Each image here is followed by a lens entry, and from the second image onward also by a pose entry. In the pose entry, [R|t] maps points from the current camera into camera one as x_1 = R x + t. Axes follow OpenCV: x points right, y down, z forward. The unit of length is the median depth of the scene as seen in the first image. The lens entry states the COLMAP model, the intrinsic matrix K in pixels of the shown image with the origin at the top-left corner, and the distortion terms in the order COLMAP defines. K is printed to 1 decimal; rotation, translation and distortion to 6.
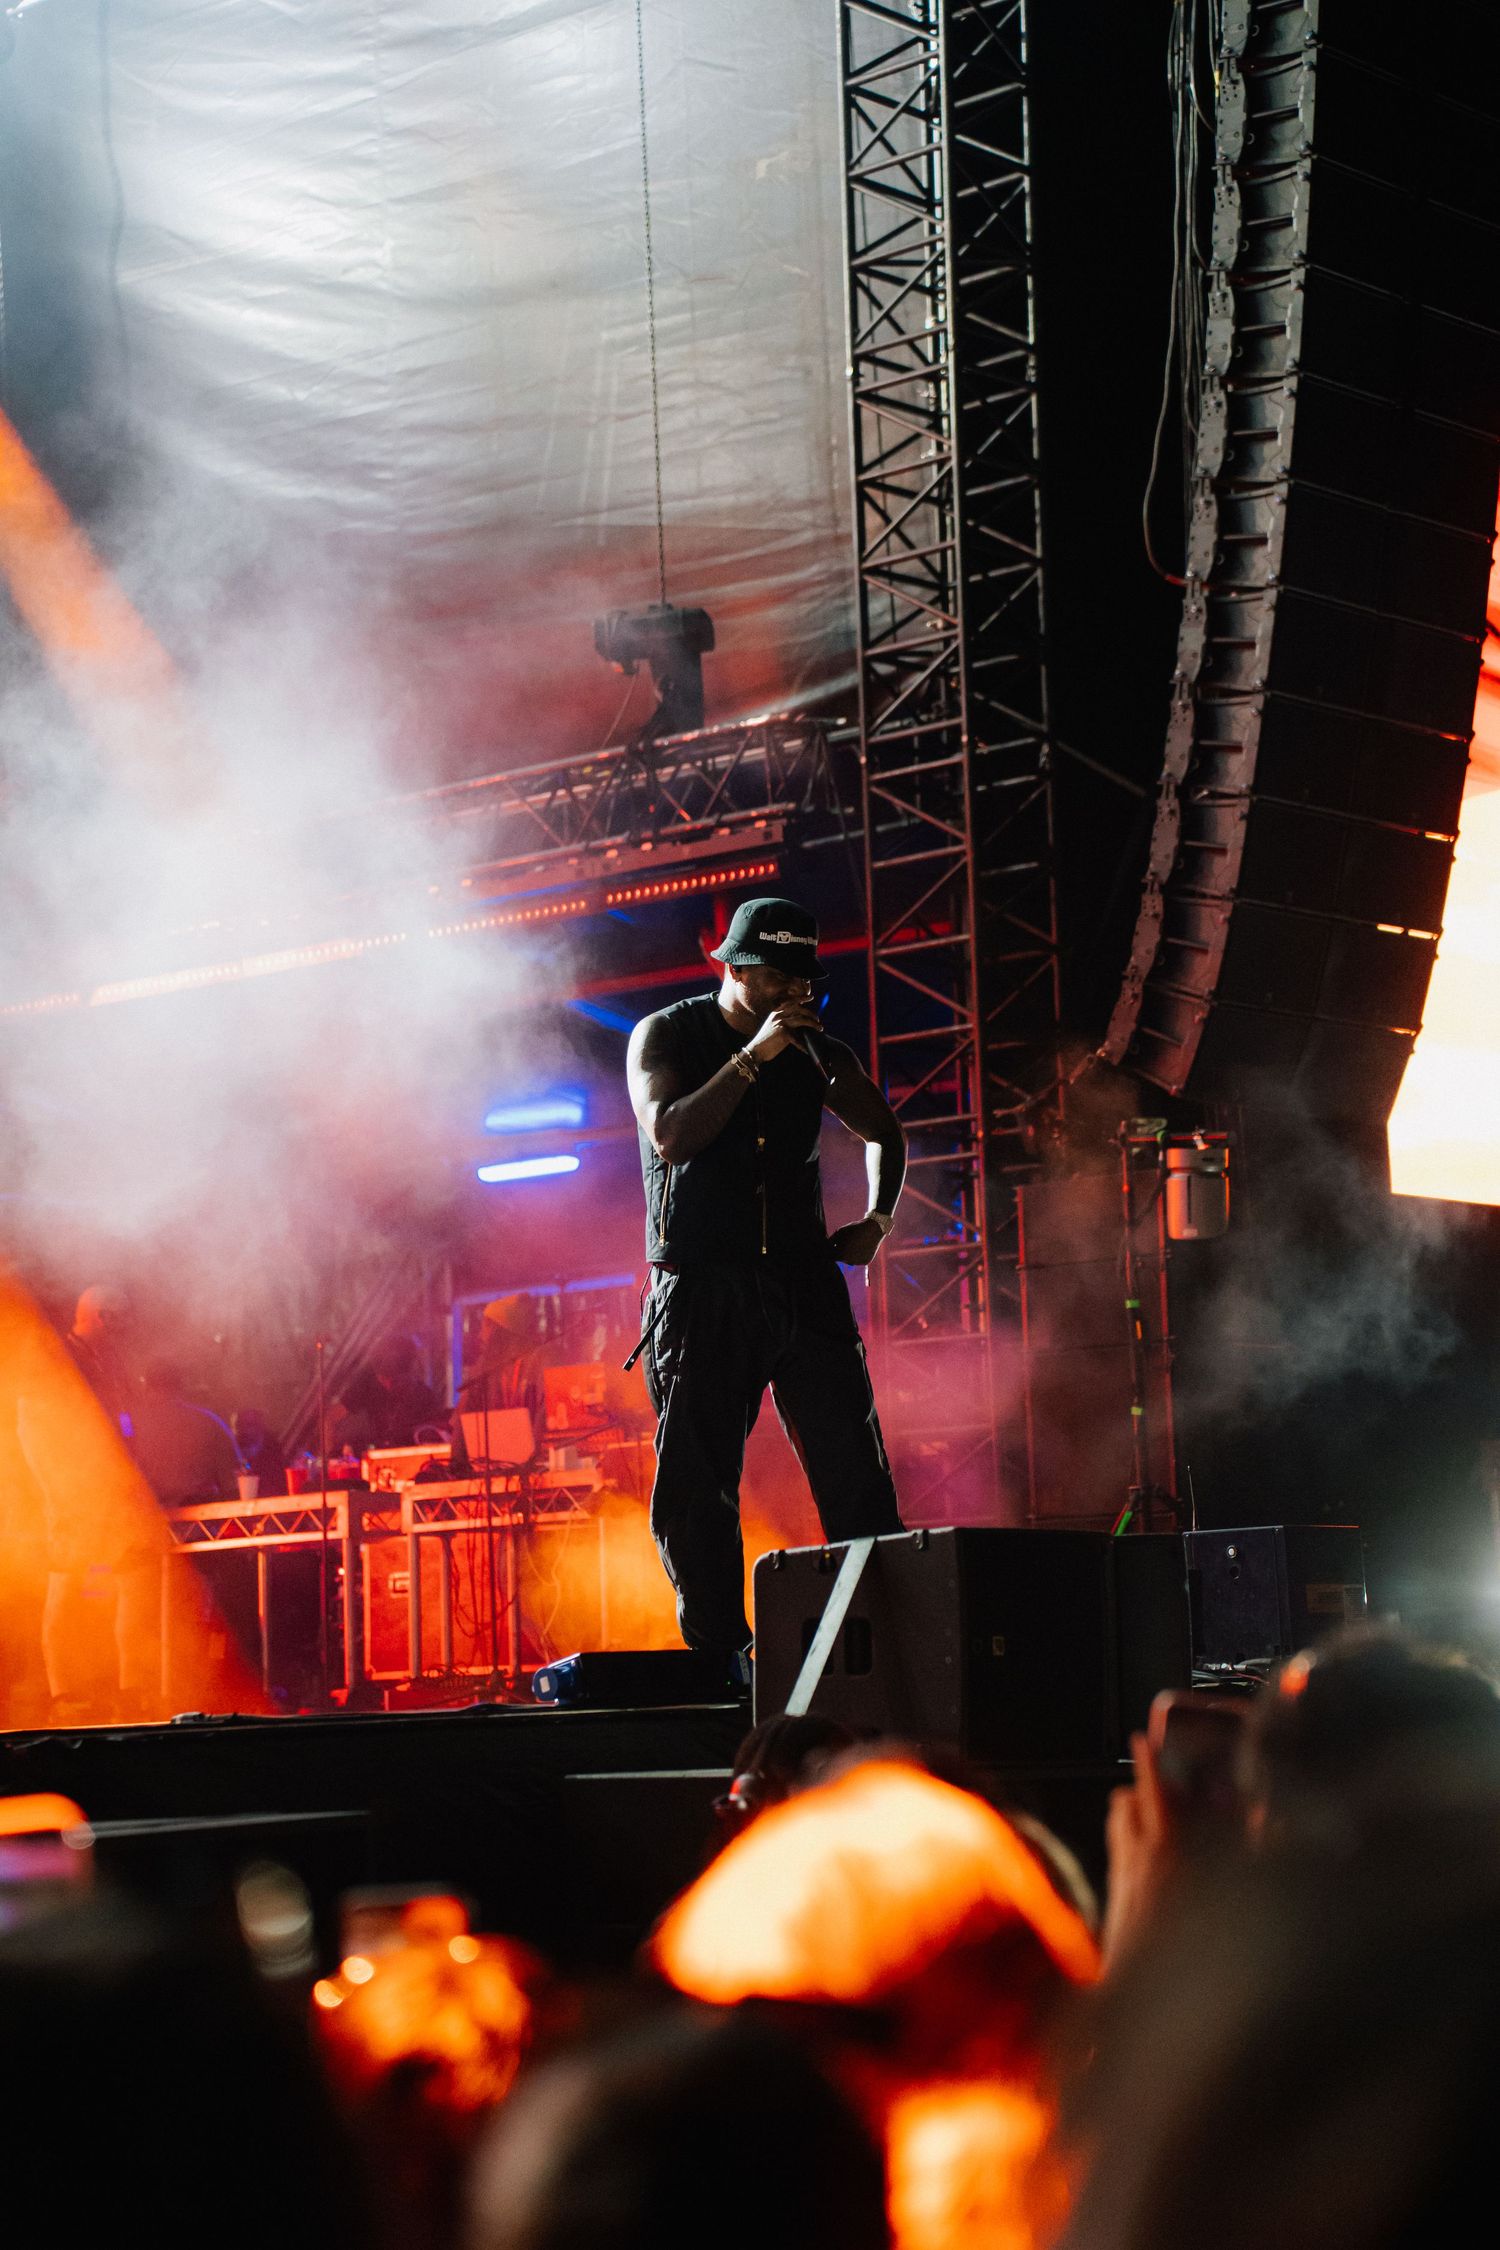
lens RADIAL K [[4955.7, 0, 750.0], [0, 4955.7, 1125.0], [0, 0, 1]] dist [0.567540, 0.059970]
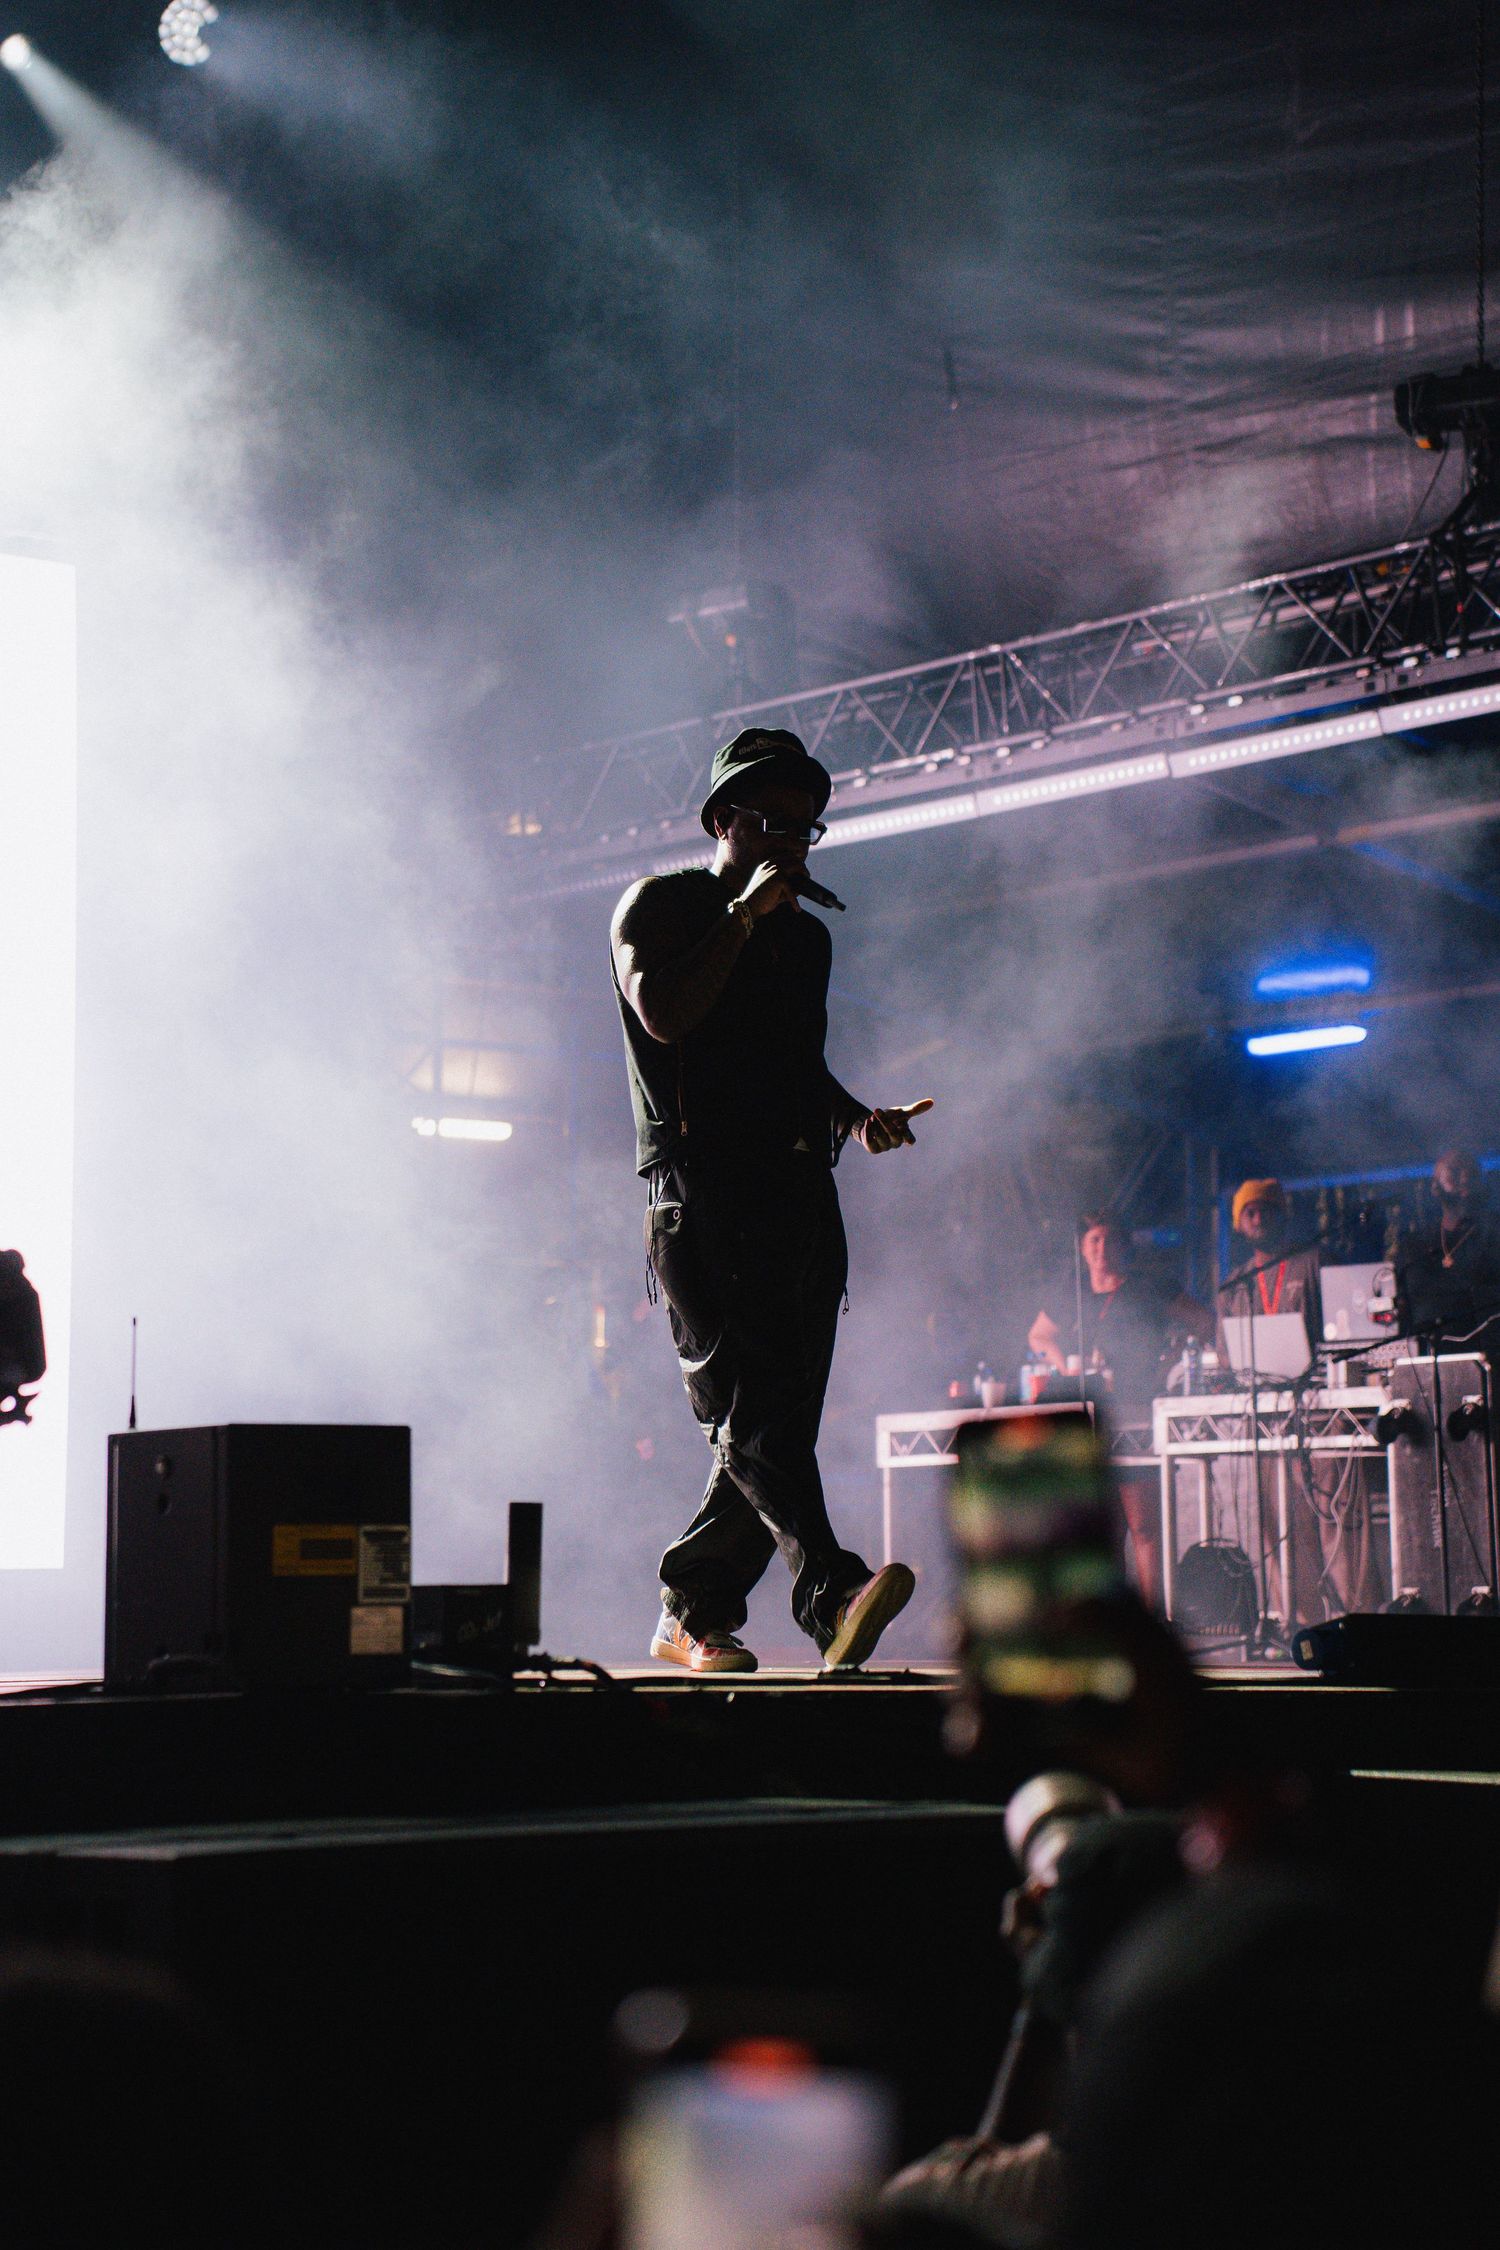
lens RADIAL K [[5104.1, 0, 656.5], [0, 5104.1, 1045.2], [0, 0, 1]] dist [0.524144, -0.024716]
pose [[0.984928, 0.009129, -0.172724, -0.001303], [-0.008633, 0.999956, 0.003623, 0.008529], [0.172750, -0.002078, 0.984964, 0.107476]]
